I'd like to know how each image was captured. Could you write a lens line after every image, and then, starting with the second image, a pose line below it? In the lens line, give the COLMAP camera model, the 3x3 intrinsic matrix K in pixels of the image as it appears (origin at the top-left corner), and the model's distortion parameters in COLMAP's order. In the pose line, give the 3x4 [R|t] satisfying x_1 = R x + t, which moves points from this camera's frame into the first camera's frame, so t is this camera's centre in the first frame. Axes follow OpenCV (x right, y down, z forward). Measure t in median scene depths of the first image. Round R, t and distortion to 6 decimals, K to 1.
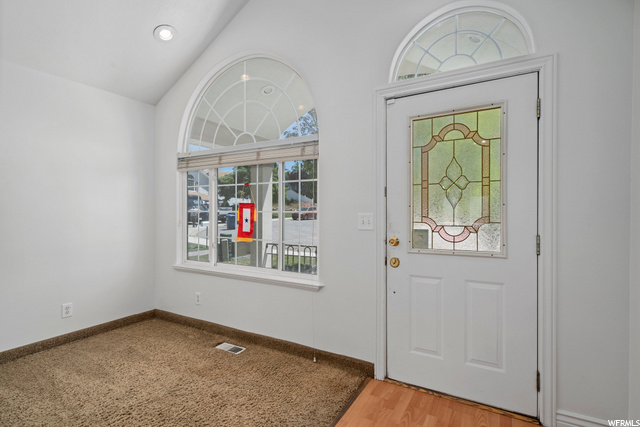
lens RADIAL K [[317.3, 0, 322.3], [0, 317.3, 213.0], [0, 0, 1]] dist [0.004676, -0.000369]
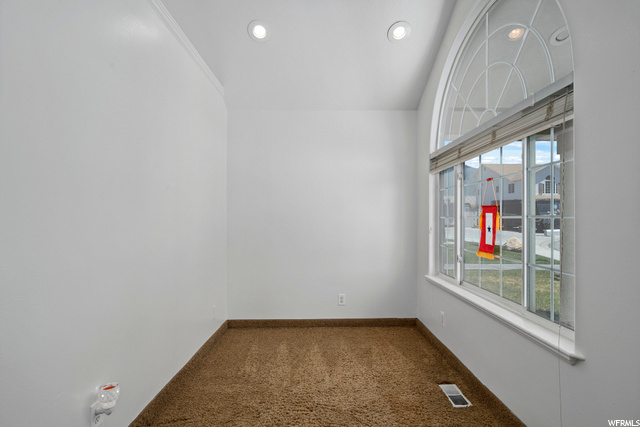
lens RADIAL K [[317.3, 0, 320.5], [0, 317.3, 216.7], [0, 0, 1]] dist [0.004676, -0.000369]
pose [[0.502733, -0.010355, -0.864380, 0.210391], [0.005324, 0.999946, -0.008883, -0.000681], [0.864425, -0.000136, 0.502761, 0.320719]]
